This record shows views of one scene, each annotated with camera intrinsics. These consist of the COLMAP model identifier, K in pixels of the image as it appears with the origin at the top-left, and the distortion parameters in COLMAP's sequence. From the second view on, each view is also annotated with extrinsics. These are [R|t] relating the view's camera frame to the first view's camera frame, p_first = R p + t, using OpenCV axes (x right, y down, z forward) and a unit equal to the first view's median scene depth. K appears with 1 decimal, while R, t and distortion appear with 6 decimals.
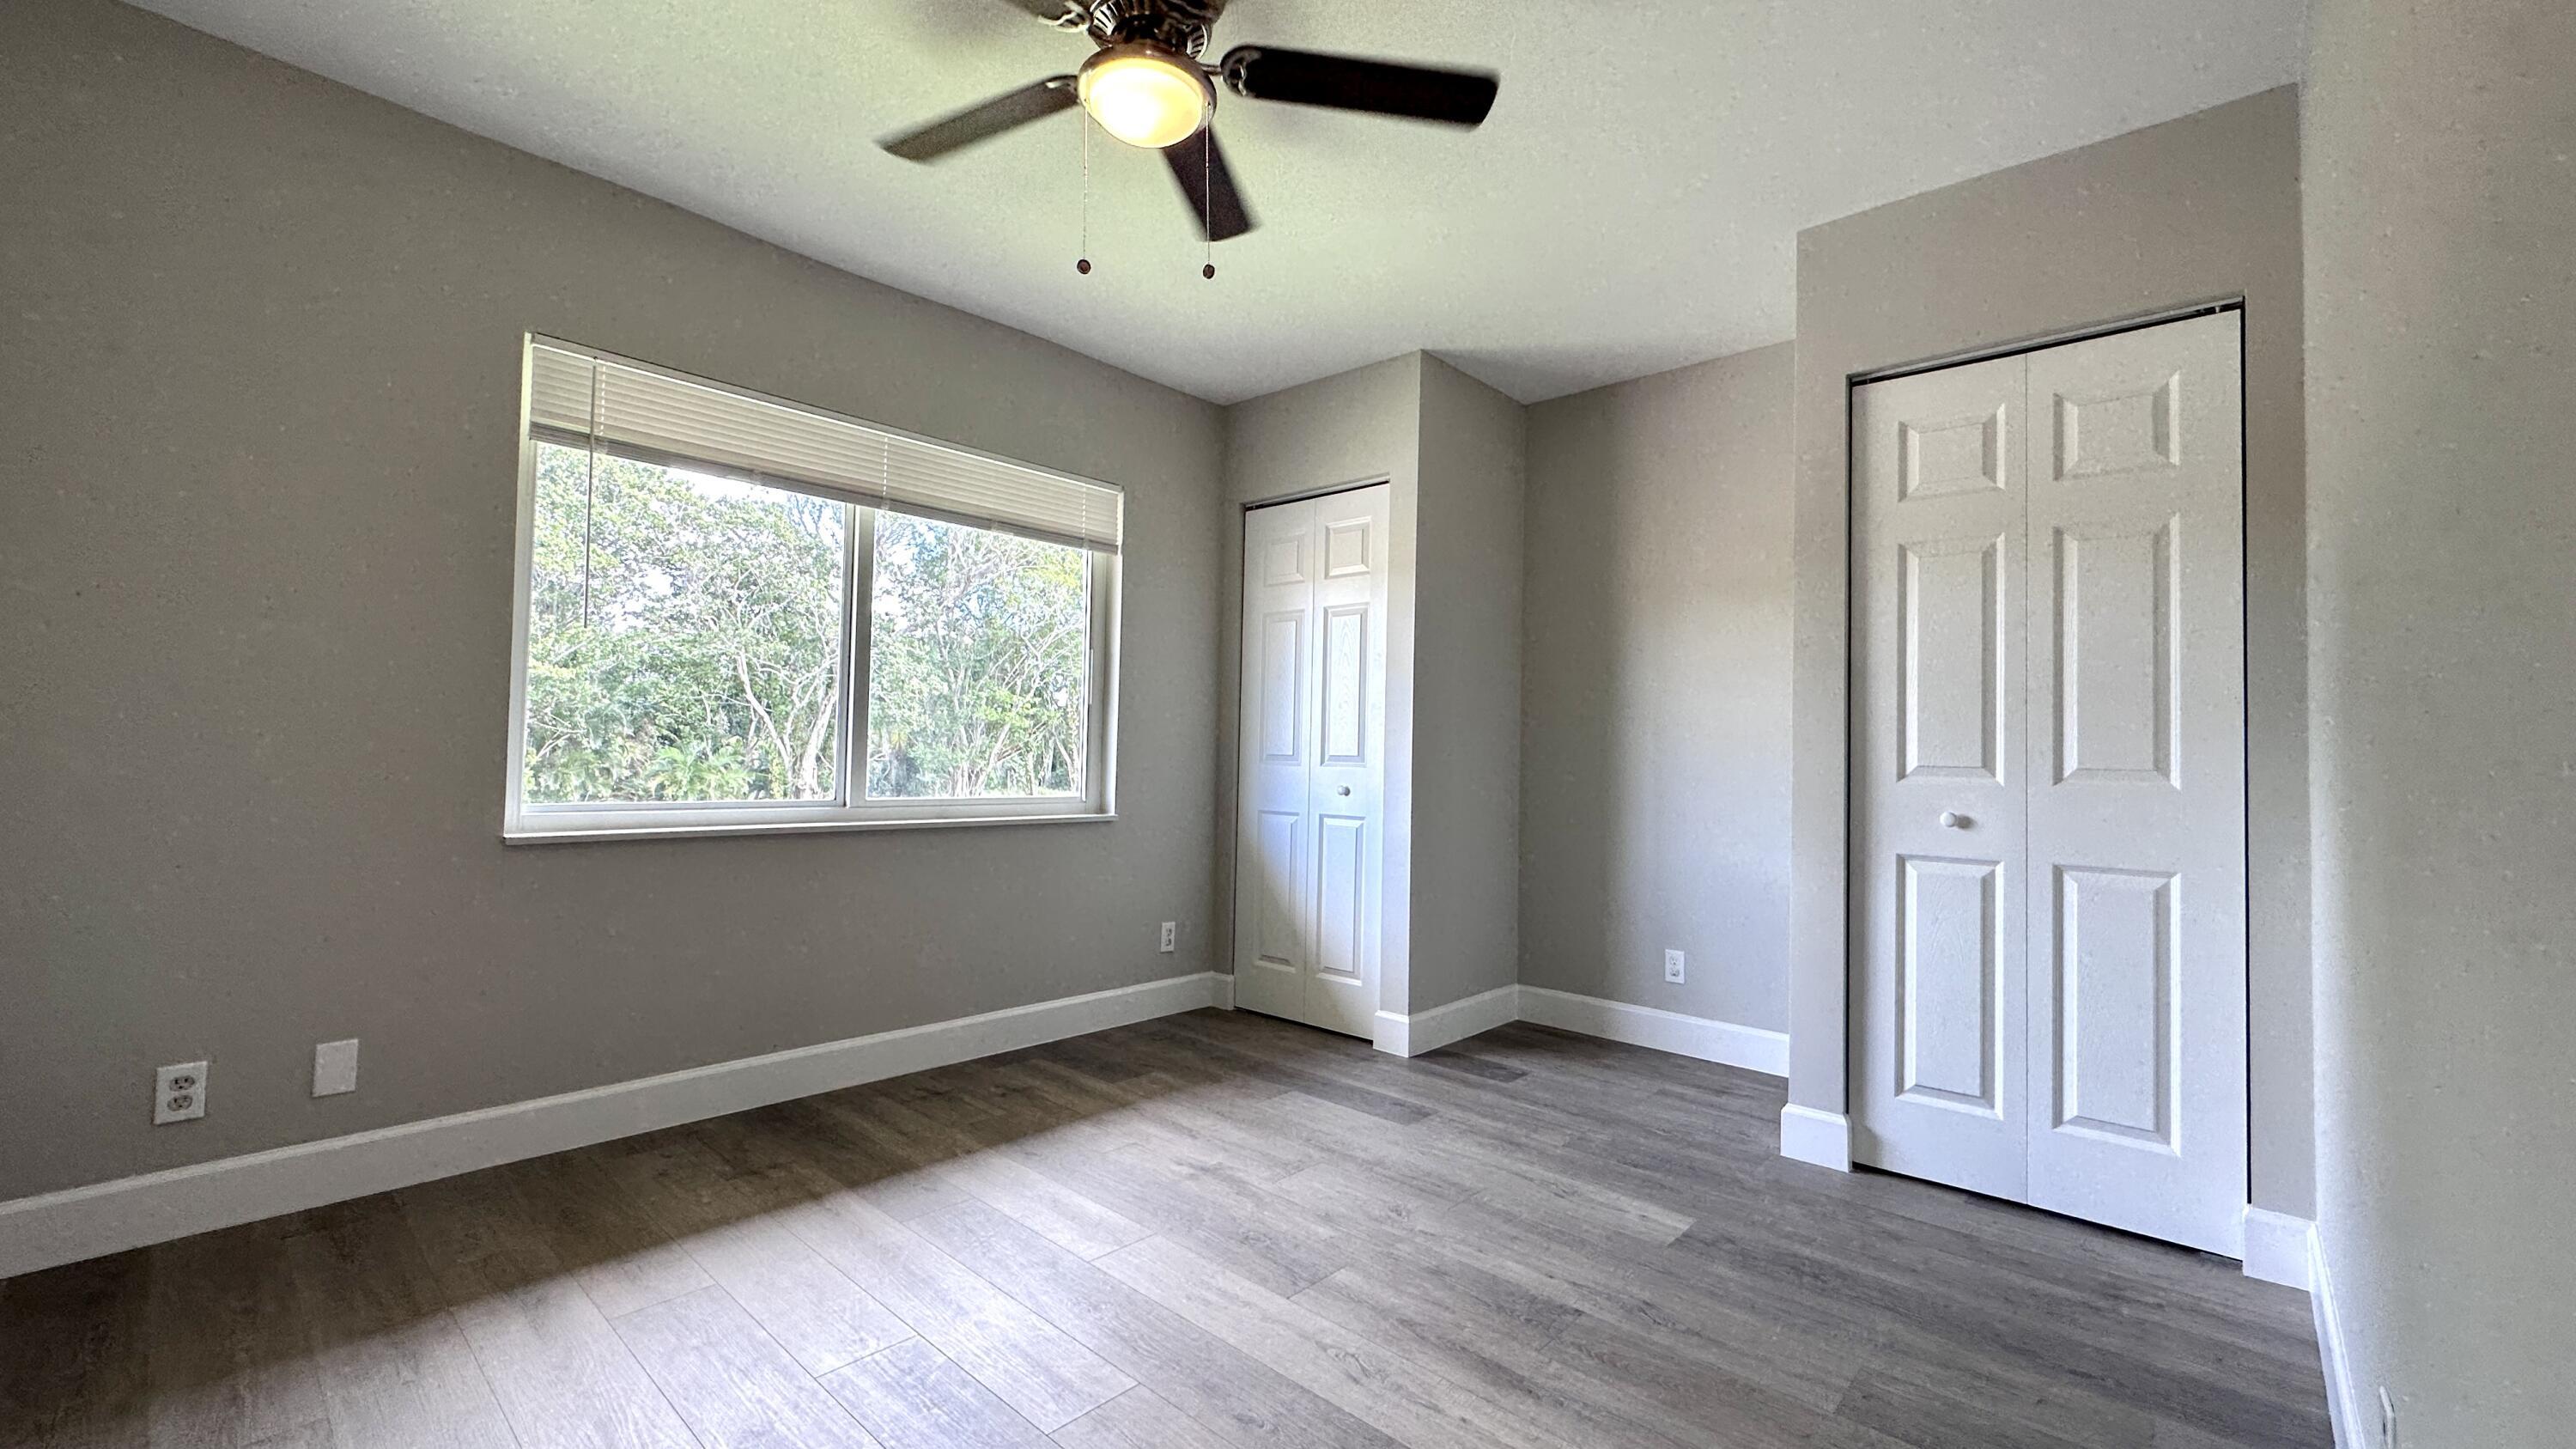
lens RADIAL K [[1036.1, 0, 1287.5], [0, 1036.1, 721.4], [0, 0, 1]] dist [-0.000900, 0.000106]
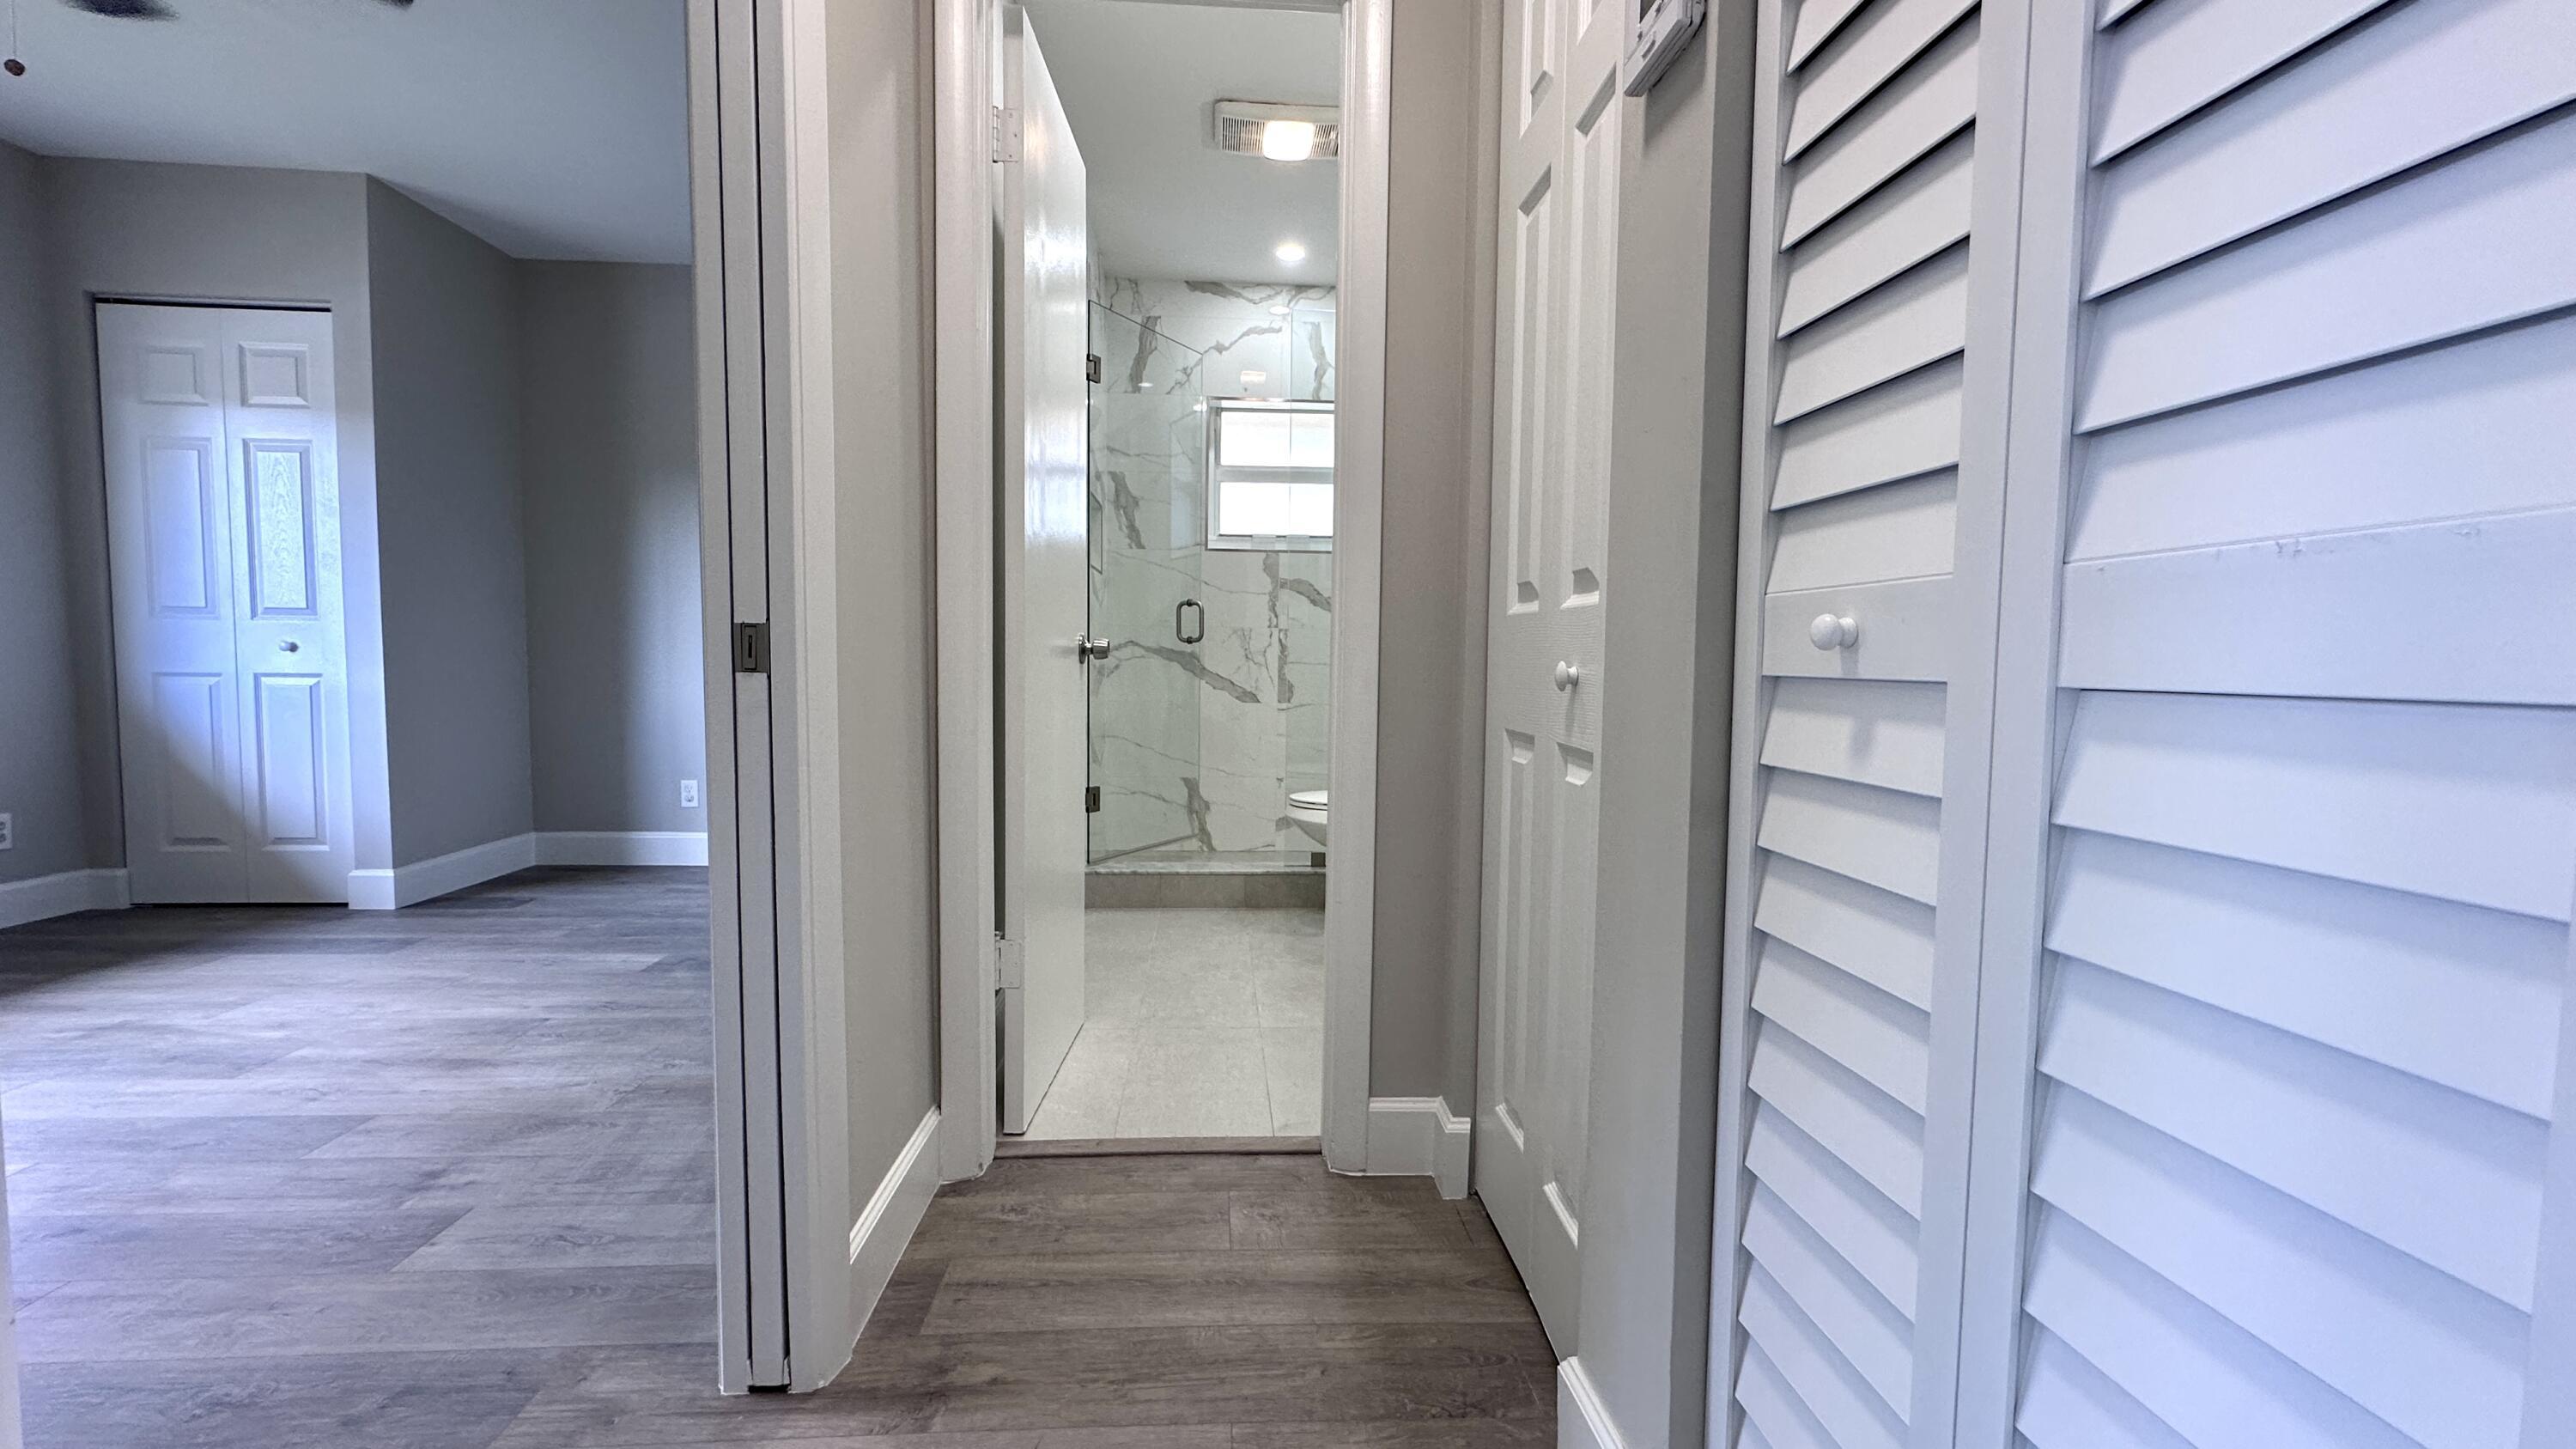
lens RADIAL K [[1036.1, 0, 1287.5], [0, 1036.1, 721.4], [0, 0, 1]] dist [-0.000900, 0.000106]
pose [[0.692884, -0.058094, 0.718705, 0.004815], [-0.024128, 0.994323, 0.103634, 0.017272], [-0.720646, -0.089147, 0.687548, -0.288840]]
